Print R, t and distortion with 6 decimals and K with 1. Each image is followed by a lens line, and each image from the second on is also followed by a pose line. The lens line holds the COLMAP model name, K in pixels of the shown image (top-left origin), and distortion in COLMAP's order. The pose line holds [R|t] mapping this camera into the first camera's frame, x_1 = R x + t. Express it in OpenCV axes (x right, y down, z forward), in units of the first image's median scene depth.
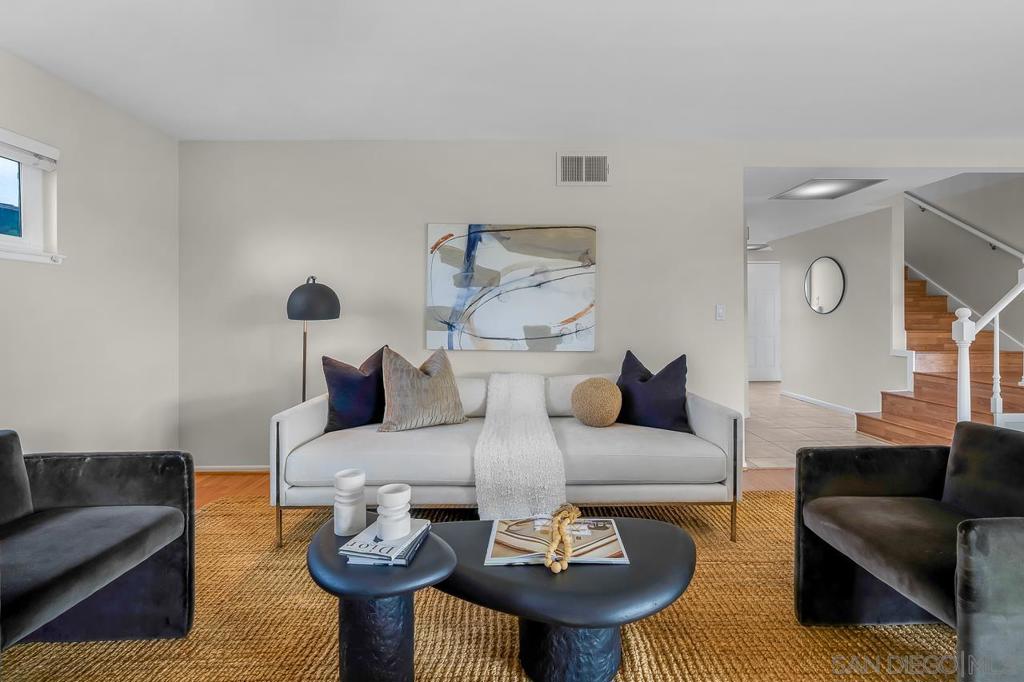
lens RADIAL K [[444.1, 0, 512.2], [0, 444.1, 315.6], [0, 0, 1]] dist [0.000374, 0.000093]
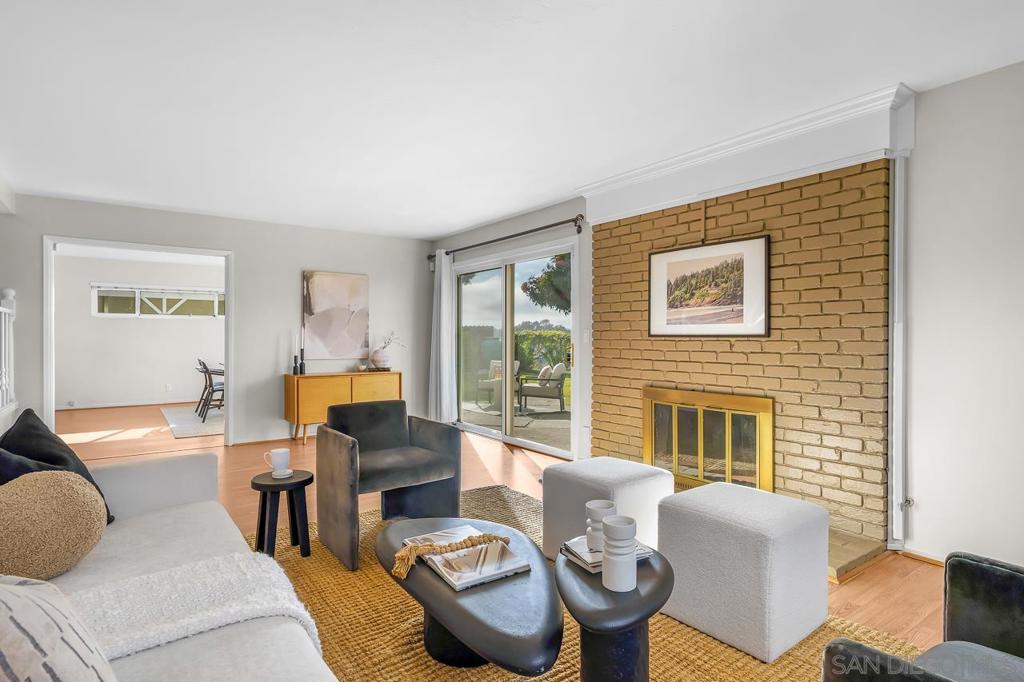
lens RADIAL K [[548.5, 0, 516.9], [0, 548.5, 338.6], [0, 0, 1]] dist [-0.001000, 0.000343]
pose [[-0.578582, 0.000943, 0.815624, -0.492300], [-0.003384, 0.999988, -0.003556, -0.006479], [-0.815617, -0.004817, -0.578572, 0.766399]]
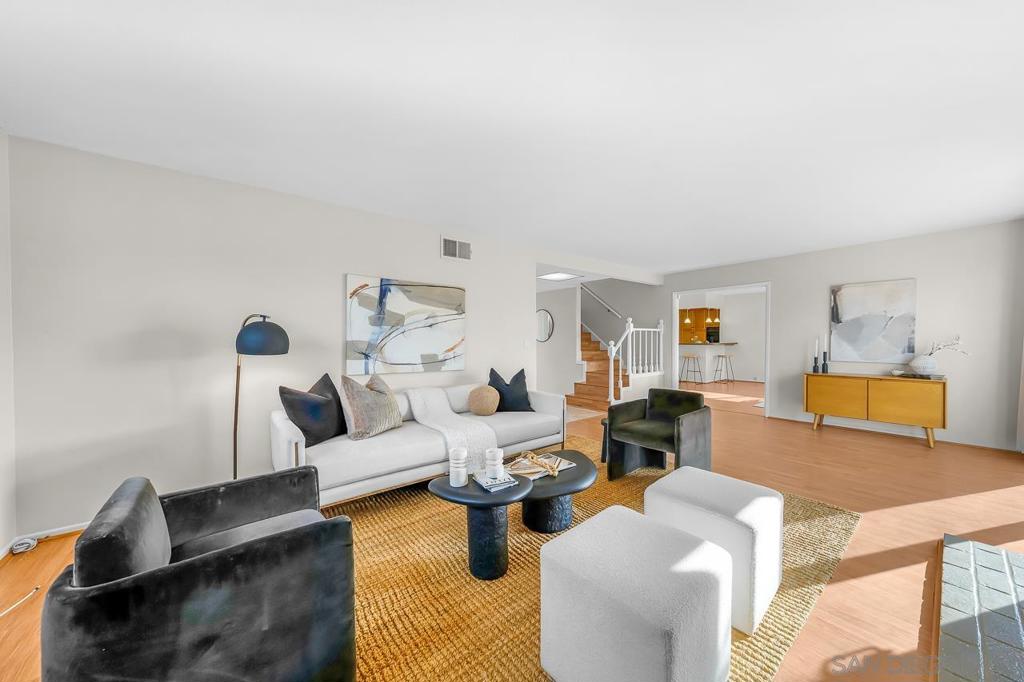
lens RADIAL K [[351.3, 0, 518.8], [0, 351.3, 342.7], [0, 0, 1]] dist [-0.001434, 0.000016]
pose [[0.785238, -0.005433, 0.619170, -0.422325], [-0.002062, 0.999933, 0.011390, -0.027261], [-0.619191, -0.010221, 0.785174, -0.073310]]
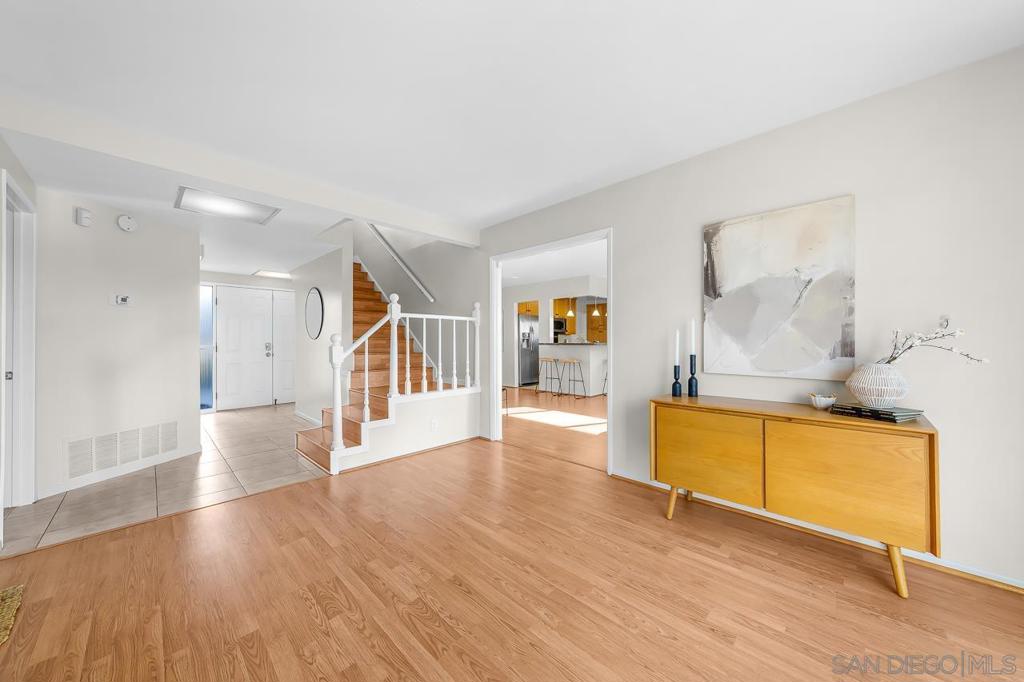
lens RADIAL K [[353.7, 0, 520.6], [0, 353.7, 336.9], [0, 0, 1]] dist [-0.006145, -0.000001]
pose [[0.696784, 0.009759, 0.717215, 0.693729], [-0.003346, 0.999941, -0.010355, -0.004157], [-0.717273, 0.004815, 0.696775, 0.027343]]
